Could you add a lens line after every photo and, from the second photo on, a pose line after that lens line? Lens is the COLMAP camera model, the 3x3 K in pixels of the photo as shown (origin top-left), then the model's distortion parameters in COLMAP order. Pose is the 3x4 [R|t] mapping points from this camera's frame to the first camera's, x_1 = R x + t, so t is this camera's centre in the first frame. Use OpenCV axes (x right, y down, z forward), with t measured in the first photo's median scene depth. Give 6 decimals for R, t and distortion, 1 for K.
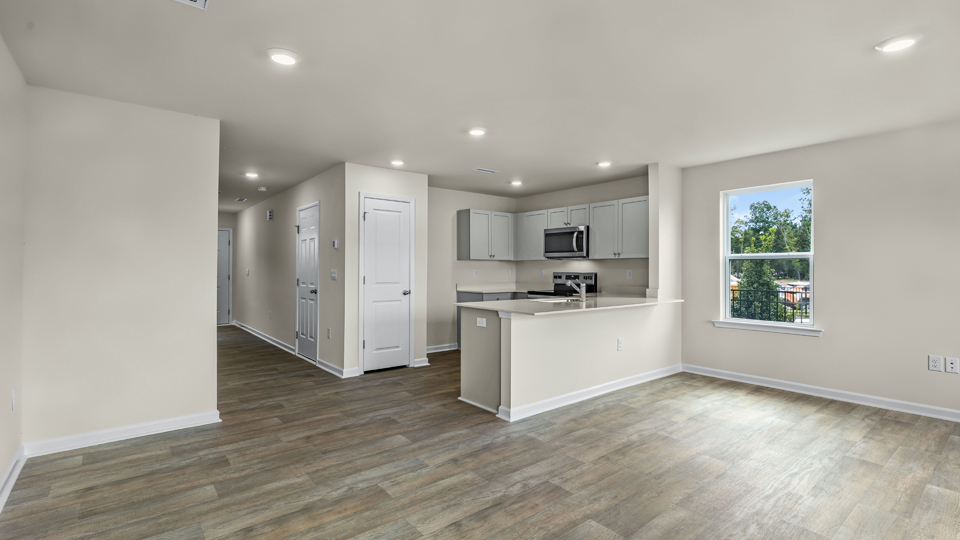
lens RADIAL K [[447.1, 0, 469.9], [0, 447.1, 262.8], [0, 0, 1]] dist [0.004842, -0.000290]
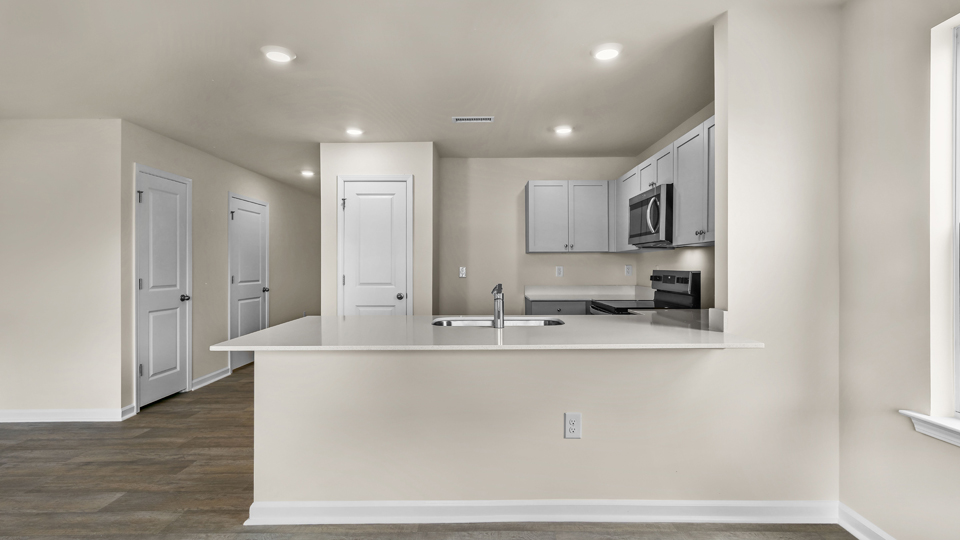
lens RADIAL K [[447.1, 0, 488.6], [0, 447.1, 267.1], [0, 0, 1]] dist [0.004842, -0.000290]
pose [[0.776933, -0.003805, -0.629572, 0.517946], [0.017046, 0.999742, 0.014994, 0.006101], [0.629353, -0.022381, 0.776798, 0.536593]]
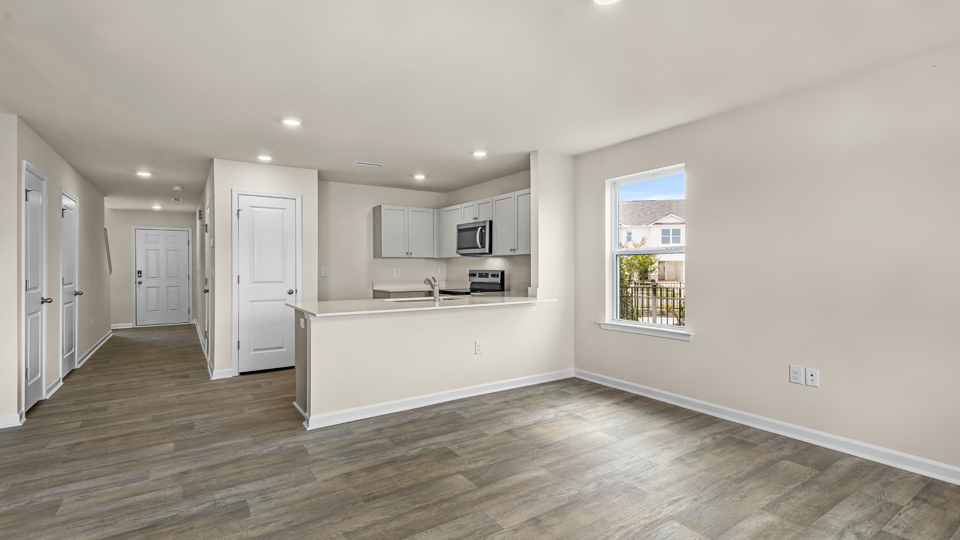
lens RADIAL K [[447.1, 0, 479.7], [0, 447.1, 268.8], [0, 0, 1]] dist [0.004842, -0.000290]
pose [[0.996270, -0.006308, -0.086056, 0.385167], [0.008067, 0.999765, 0.020105, -0.000251], [0.085909, -0.020724, 0.996087, 0.073341]]
